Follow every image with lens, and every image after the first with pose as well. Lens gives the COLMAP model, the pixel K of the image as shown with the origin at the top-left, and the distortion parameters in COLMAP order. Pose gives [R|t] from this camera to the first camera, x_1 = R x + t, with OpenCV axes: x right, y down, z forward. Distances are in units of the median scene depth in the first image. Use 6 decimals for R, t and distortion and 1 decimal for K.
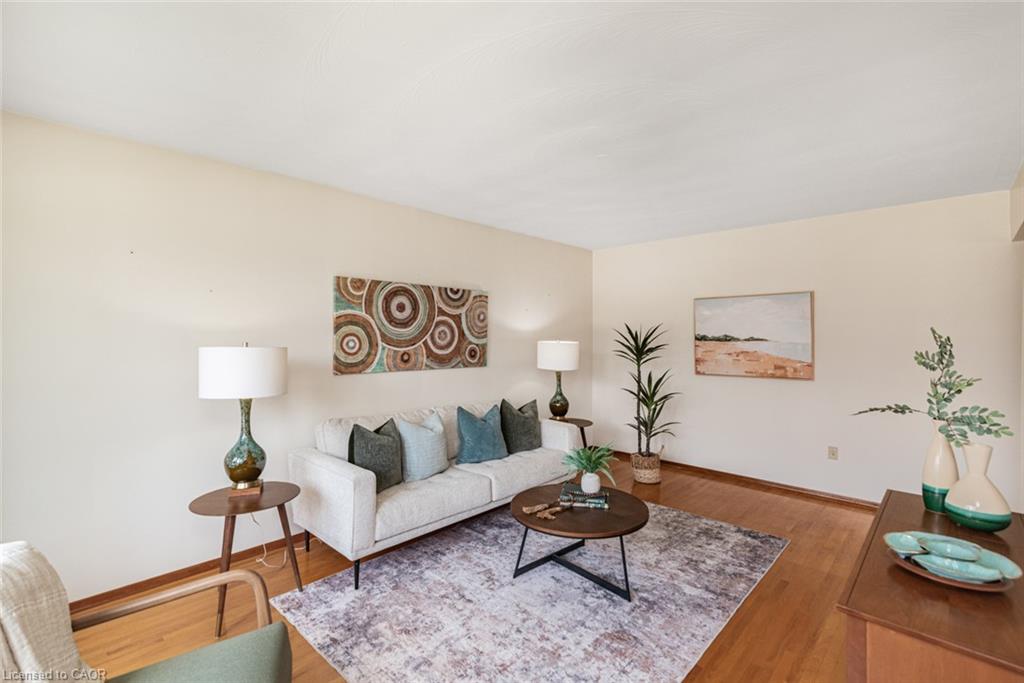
lens RADIAL K [[476.1, 0, 514.5], [0, 476.1, 344.0], [0, 0, 1]] dist [0.007724, -0.000142]
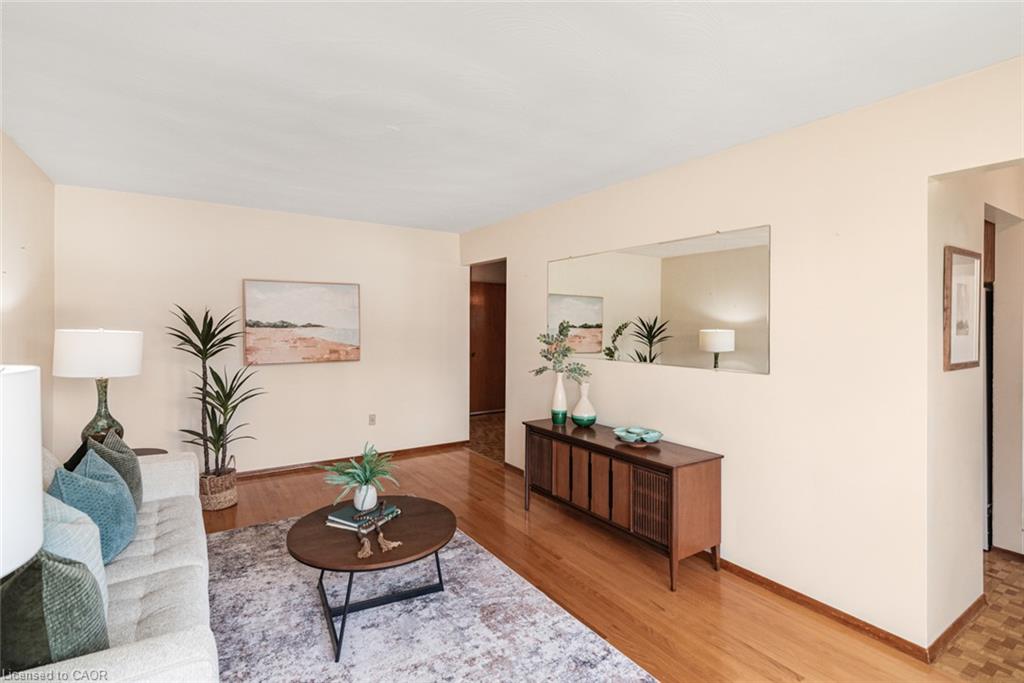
lens RADIAL K [[476.1, 0, 519.5], [0, 476.1, 320.0], [0, 0, 1]] dist [0.007724, -0.000142]
pose [[0.222338, 0.006828, 0.974946, -0.407588], [0.007903, 0.999930, -0.008805, -0.009743], [-0.974938, 0.009662, 0.222268, 0.357692]]
